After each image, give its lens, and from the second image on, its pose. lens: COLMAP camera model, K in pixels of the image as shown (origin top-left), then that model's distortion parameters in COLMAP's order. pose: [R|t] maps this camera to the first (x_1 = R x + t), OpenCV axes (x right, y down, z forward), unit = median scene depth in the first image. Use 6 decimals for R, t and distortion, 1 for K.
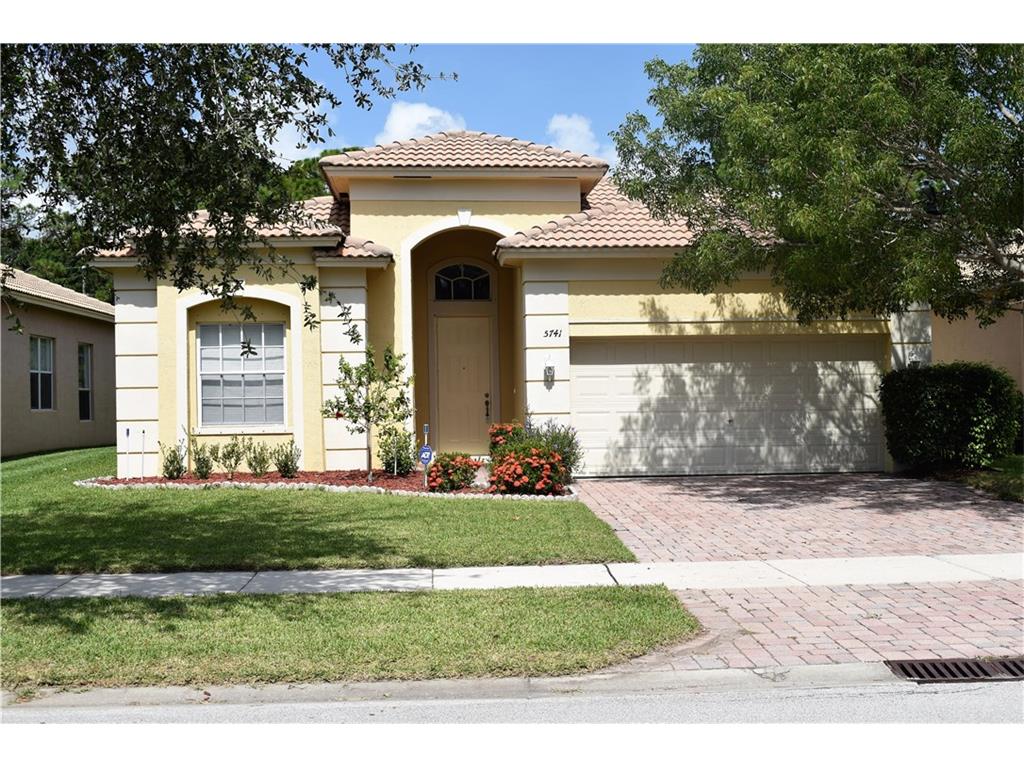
lens RADIAL K [[1275.7, 0, 511.4], [0, 1275.7, 387.0], [0, 0, 1]] dist [0.005528, 0.000000]
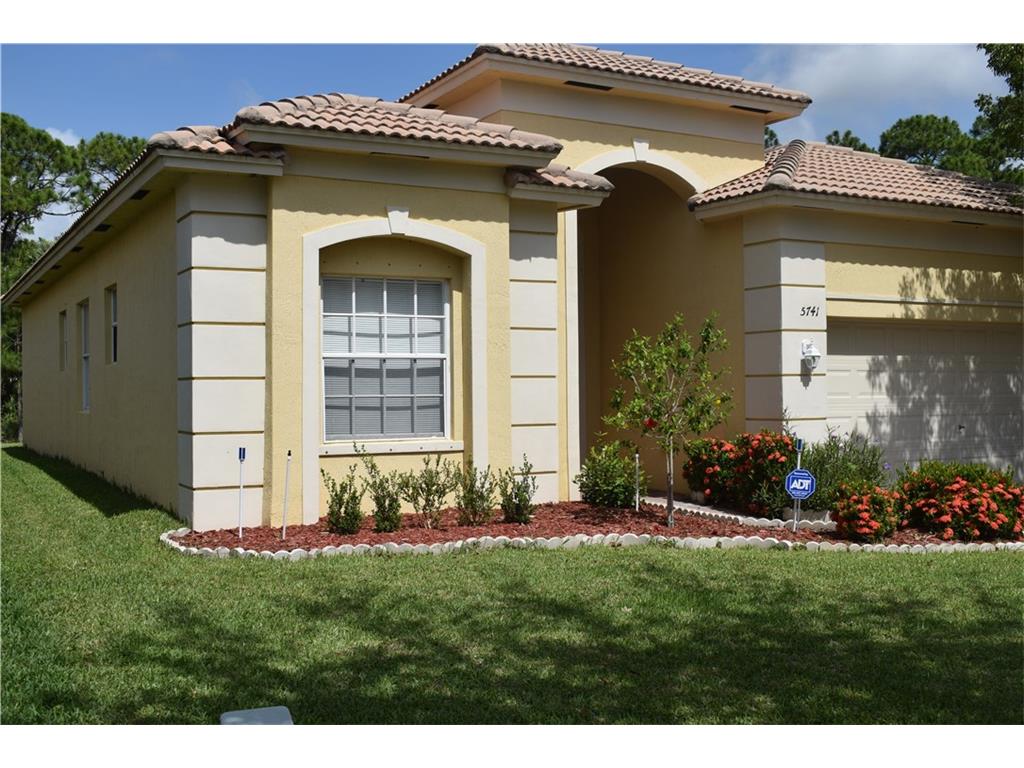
lens RADIAL K [[1129.9, 0, 512.9], [0, 1129.9, 380.6], [0, 0, 1]] dist [-0.031545, 0.000000]
pose [[0.909869, 0.010371, 0.414767, -0.394134], [-0.007946, 0.999940, -0.007570, 0.004723], [-0.414820, 0.003592, 0.909896, 0.470497]]
